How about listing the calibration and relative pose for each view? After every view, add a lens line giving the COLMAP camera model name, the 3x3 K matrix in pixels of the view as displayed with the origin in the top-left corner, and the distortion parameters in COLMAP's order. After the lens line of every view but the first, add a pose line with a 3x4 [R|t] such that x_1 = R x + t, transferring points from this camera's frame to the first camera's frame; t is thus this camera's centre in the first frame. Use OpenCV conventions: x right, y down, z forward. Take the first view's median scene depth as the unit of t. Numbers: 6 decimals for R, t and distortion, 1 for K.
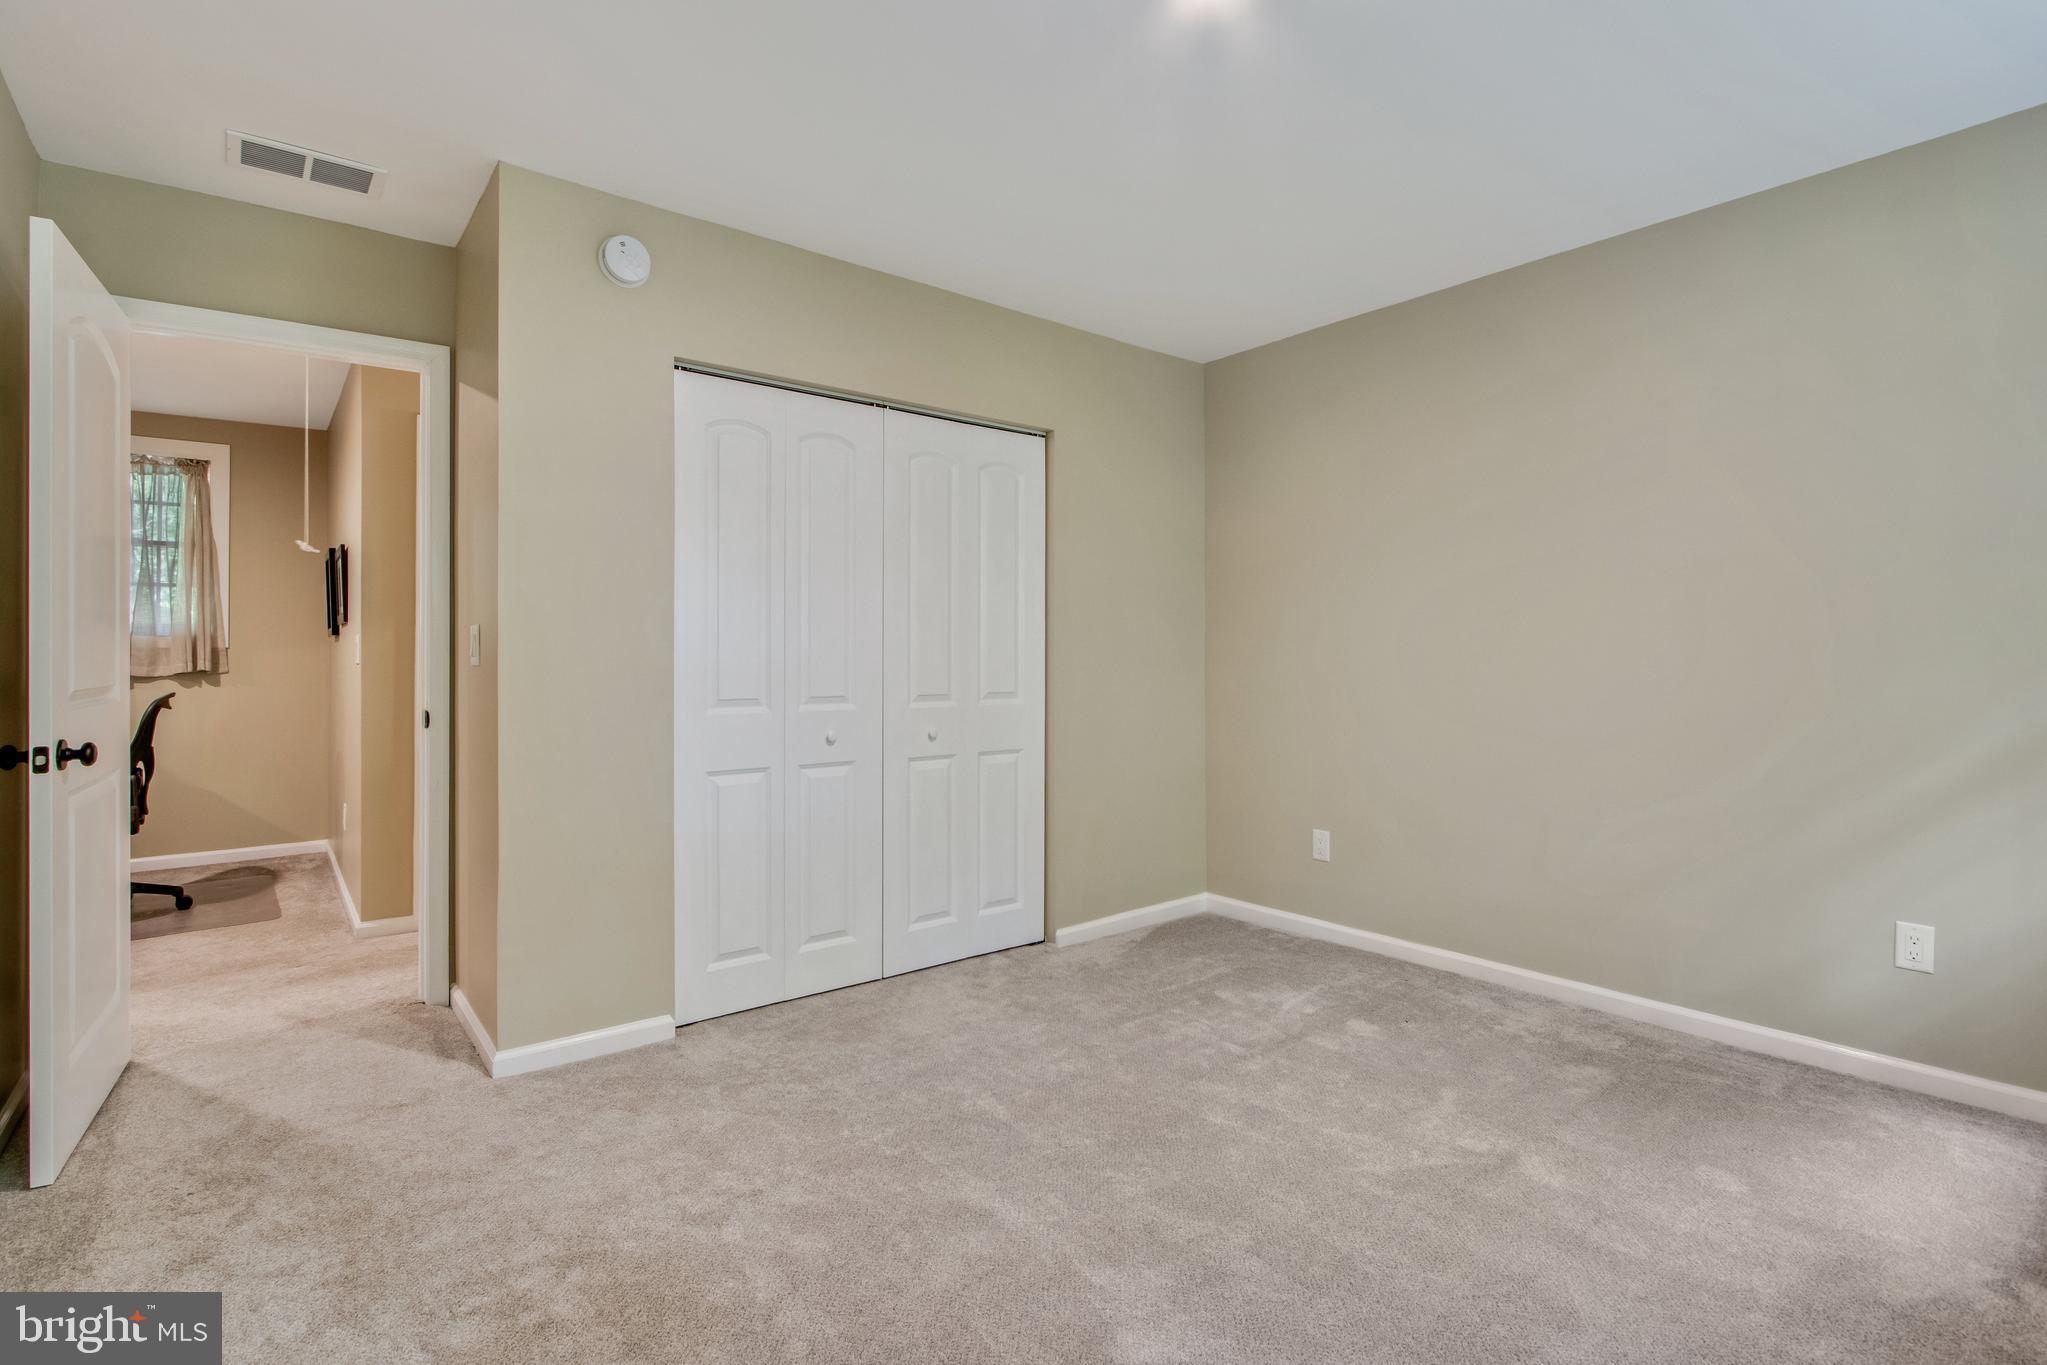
lens RADIAL K [[1001.0, 0, 1020.9], [0, 1001.0, 650.9], [0, 0, 1]] dist [-0.000968, 0.000076]
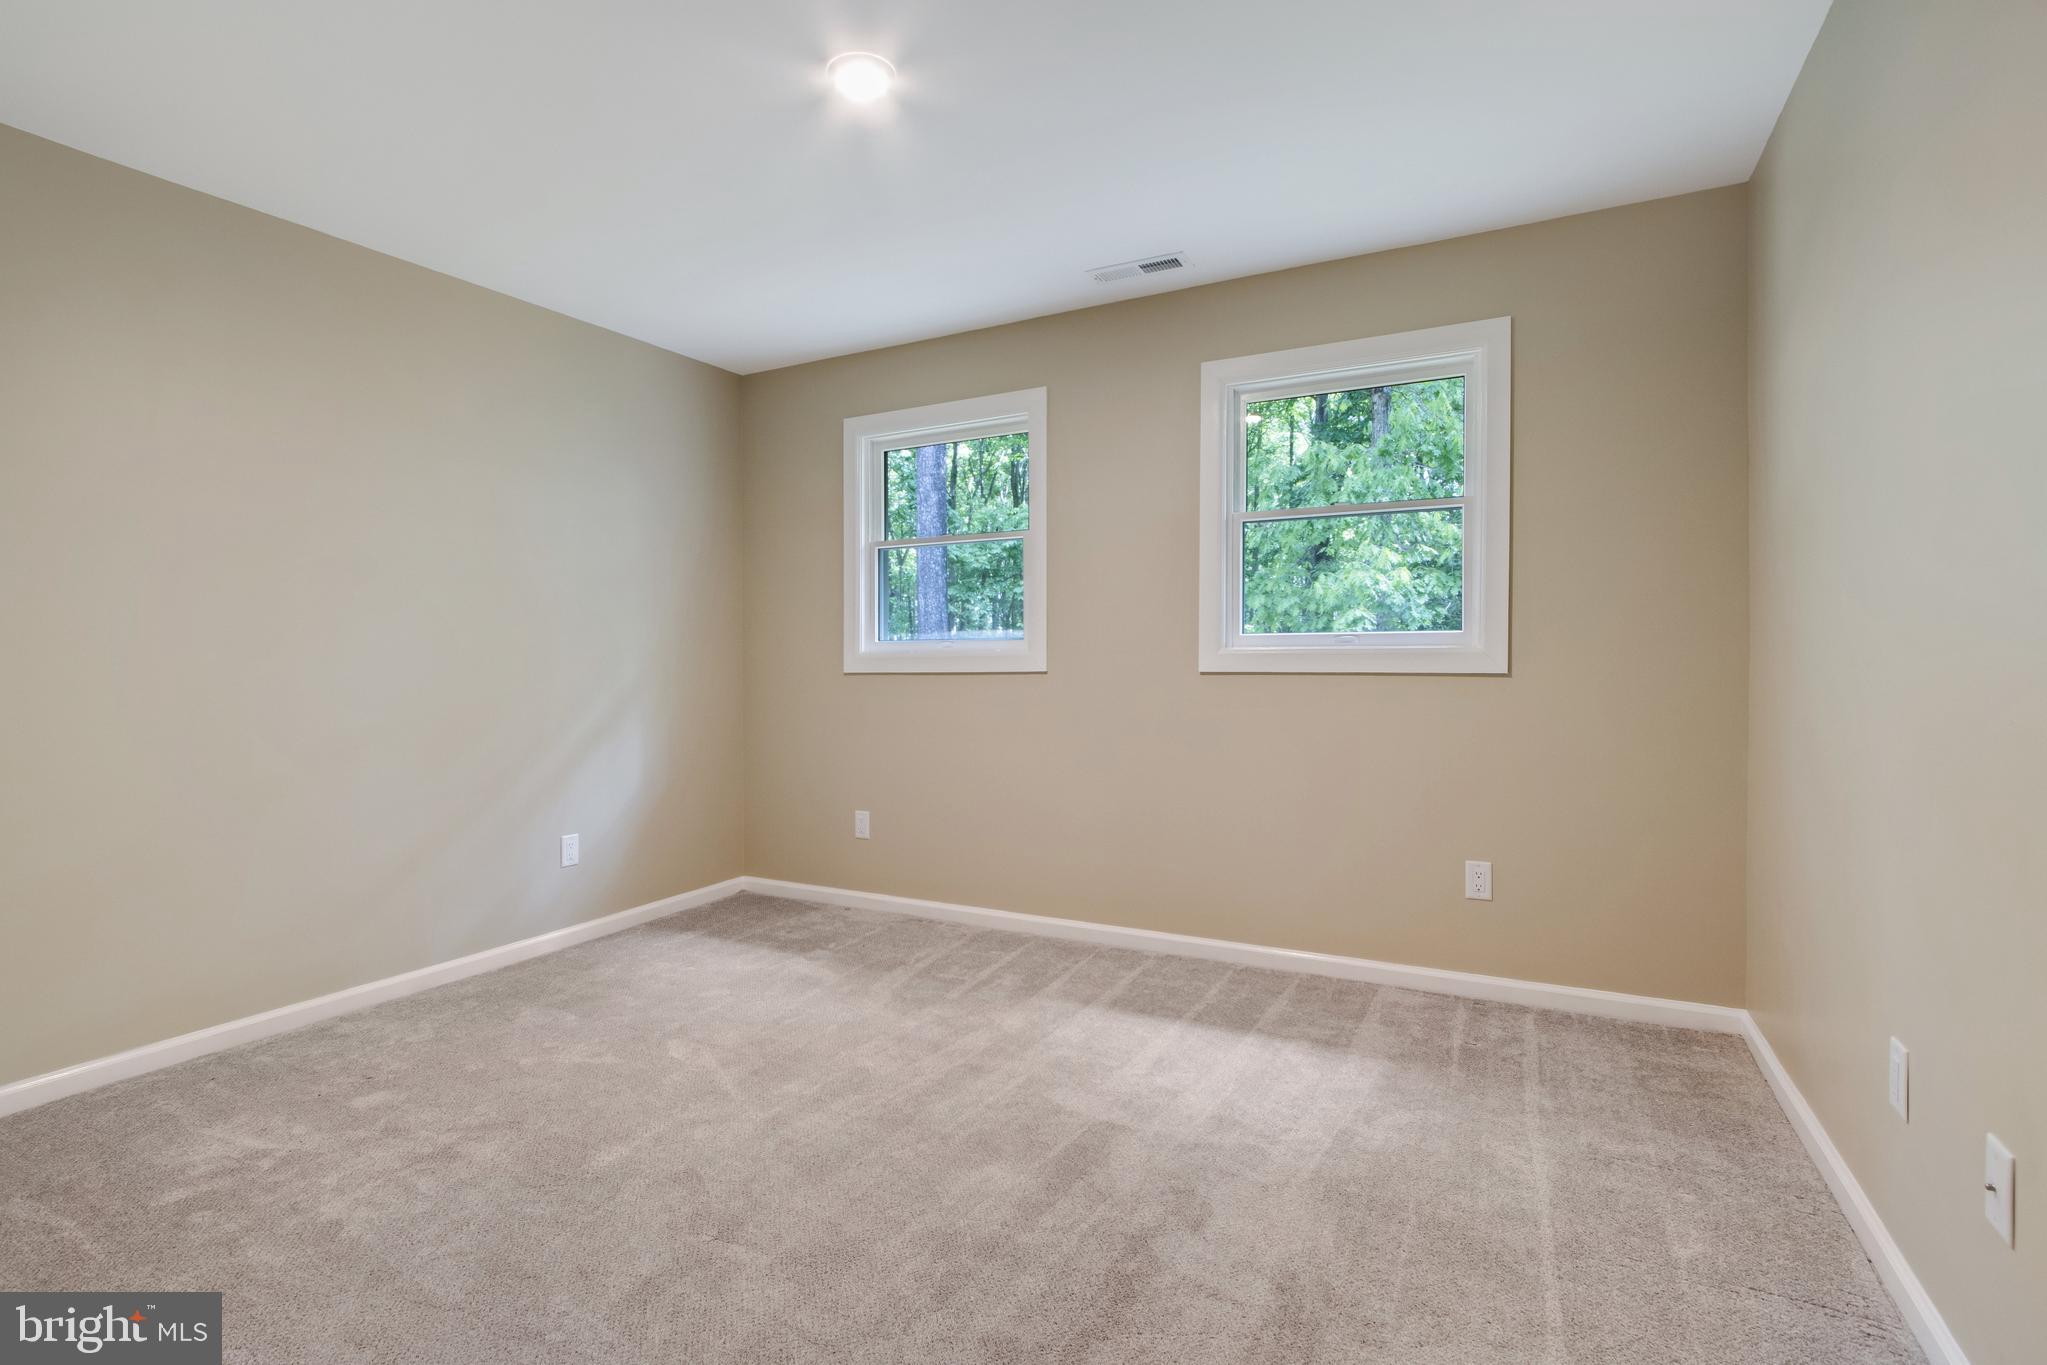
lens RADIAL K [[978.4, 0, 1009.1], [0, 978.4, 654.9], [0, 0, 1]] dist [-0.002663, 0.000218]
pose [[-0.399032, 0.009572, 0.916887, -0.652000], [0.001645, 0.999951, -0.009723, 0.015877], [-0.916935, -0.002371, -0.399029, 0.888736]]
